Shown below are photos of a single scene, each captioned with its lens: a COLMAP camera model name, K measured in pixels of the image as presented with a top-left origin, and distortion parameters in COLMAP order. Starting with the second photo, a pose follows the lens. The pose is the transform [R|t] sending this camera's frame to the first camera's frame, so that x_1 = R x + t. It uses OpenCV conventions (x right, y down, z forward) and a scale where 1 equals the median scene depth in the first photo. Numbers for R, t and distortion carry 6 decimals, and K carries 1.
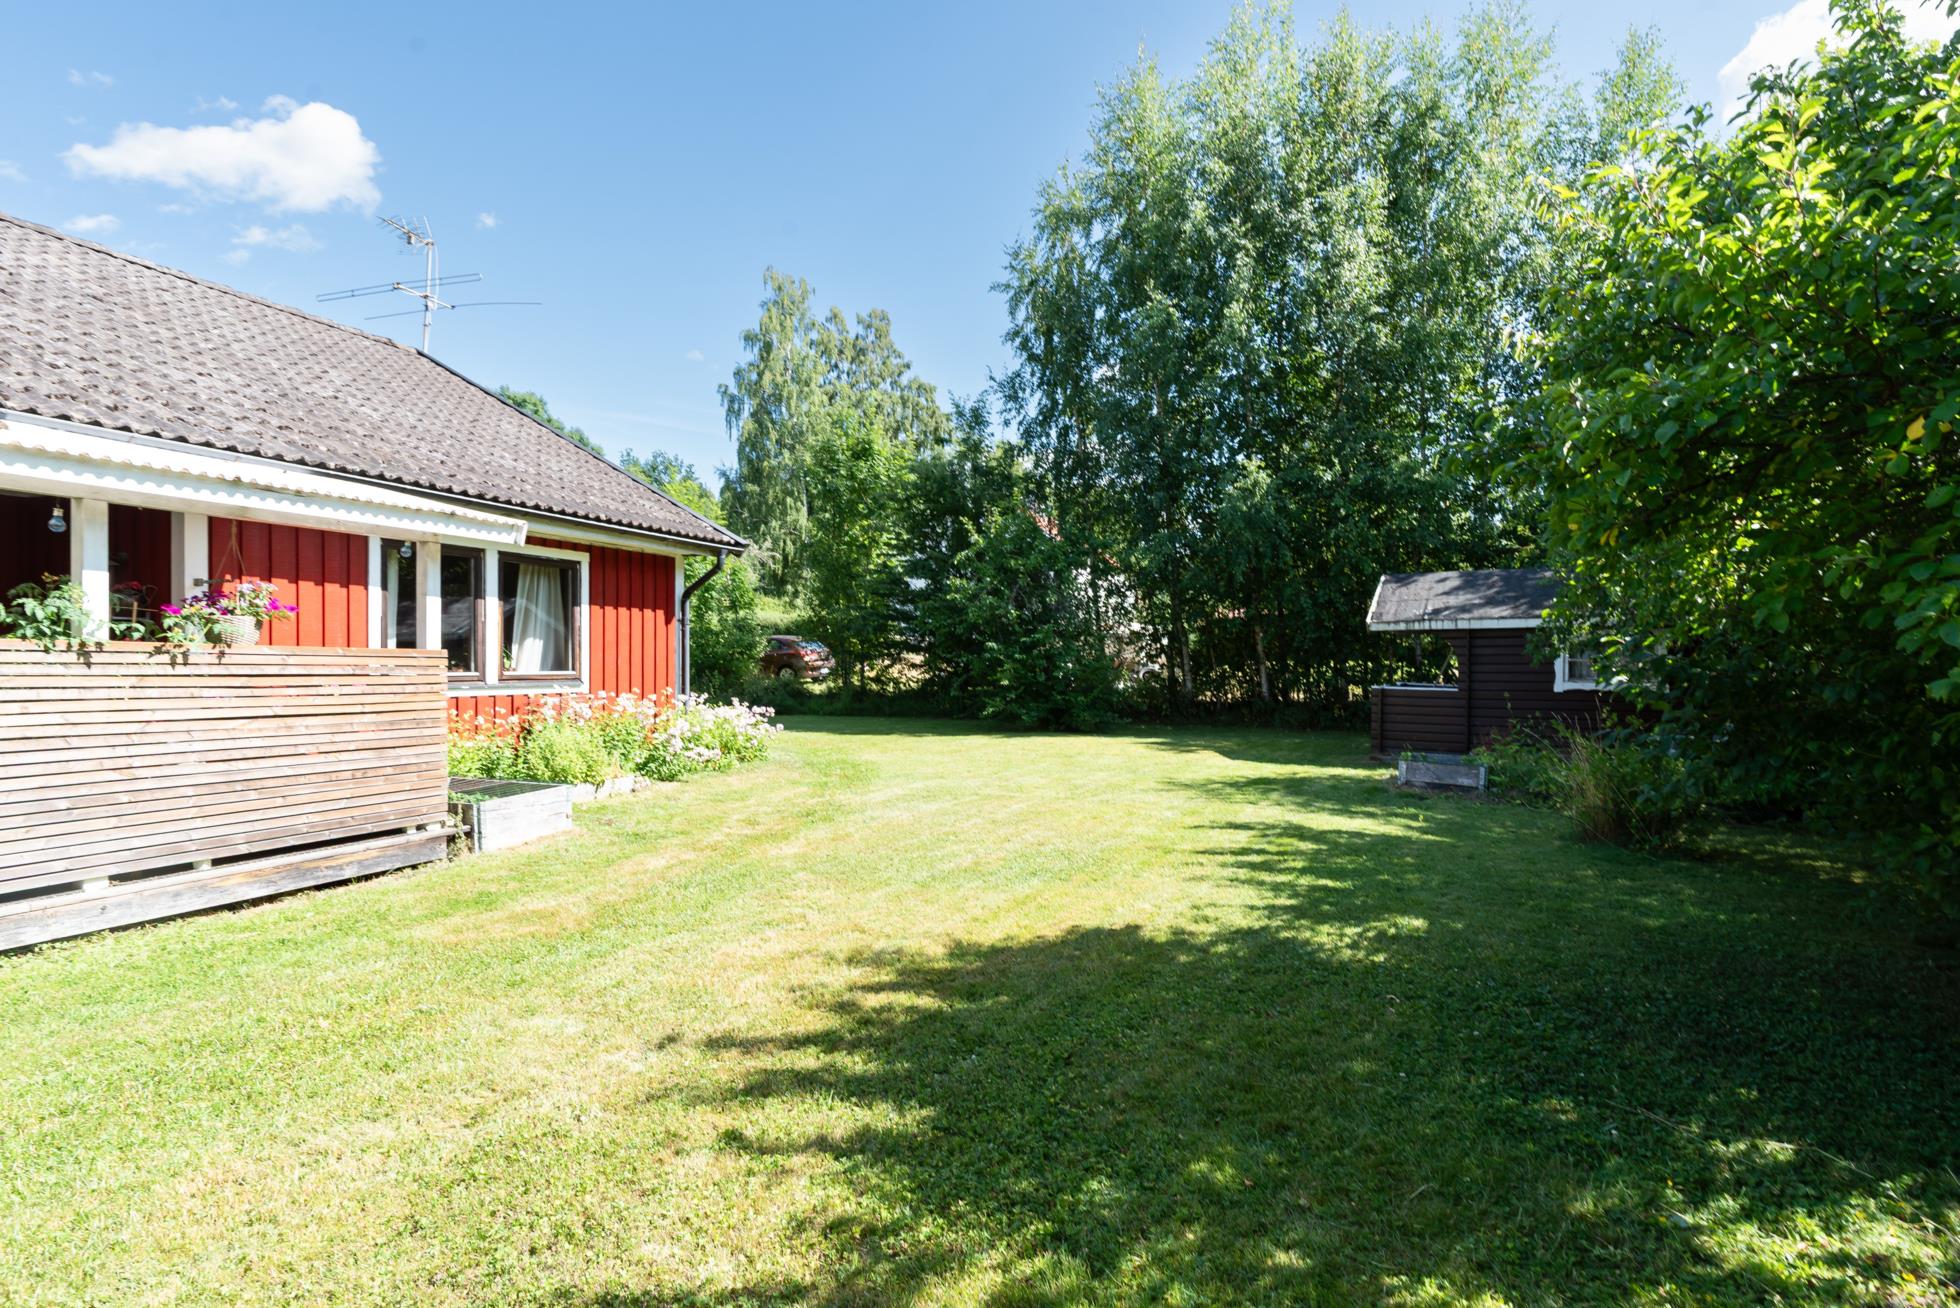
lens RADIAL K [[991.1, 0, 1012.9], [0, 991.1, 665.4], [0, 0, 1]] dist [-0.002572, 0.000645]
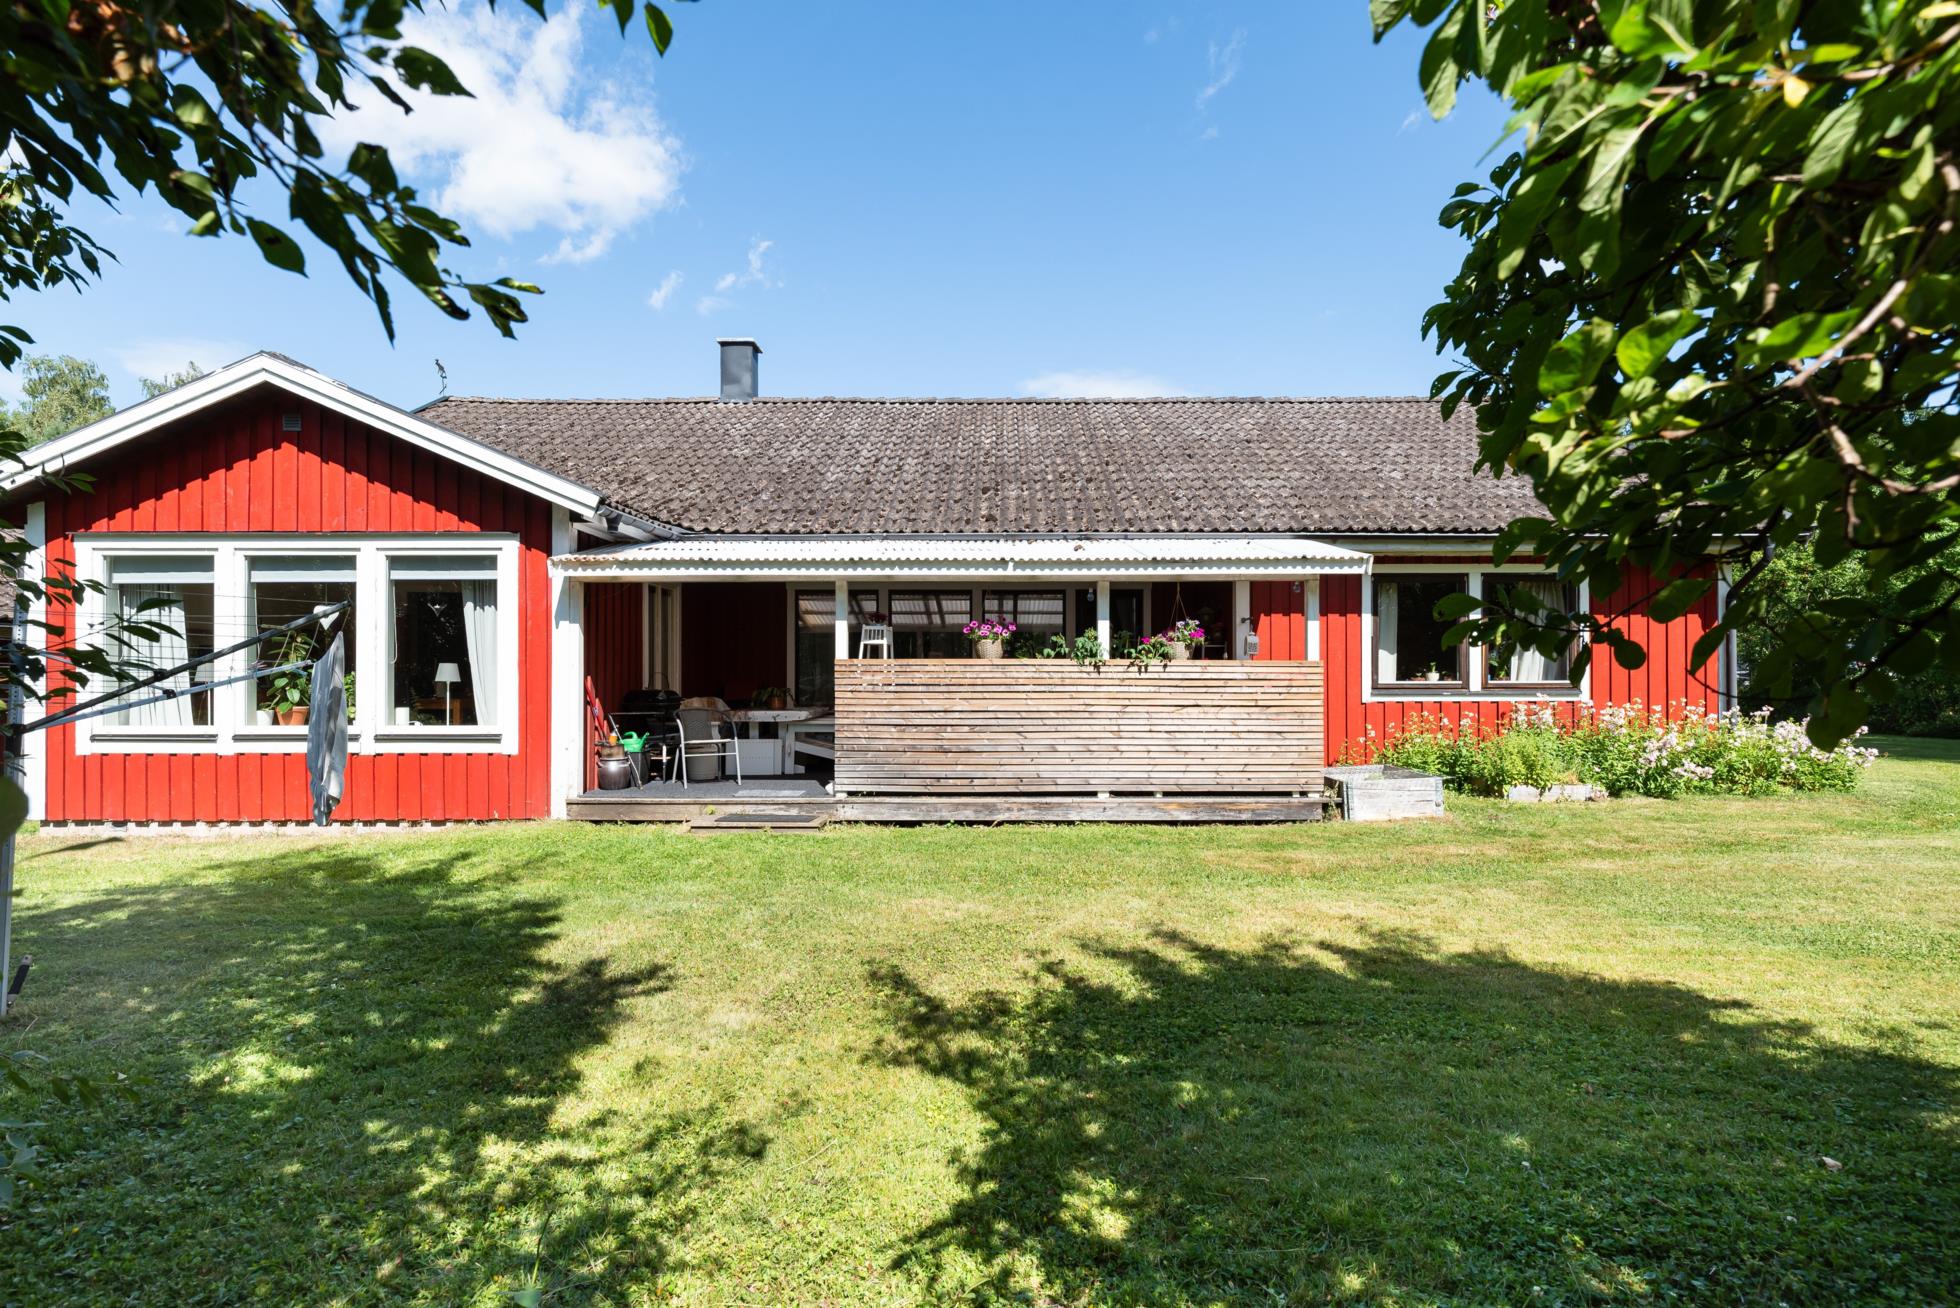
lens RADIAL K [[991.1, 0, 1012.9], [0, 991.1, 665.4], [0, 0, 1]] dist [-0.002572, 0.000645]
pose [[0.329230, -0.020072, -0.944036, 0.698060], [0.000737, 0.999779, -0.021001, 0.023418], [0.944249, 0.006219, 0.329172, 0.243643]]
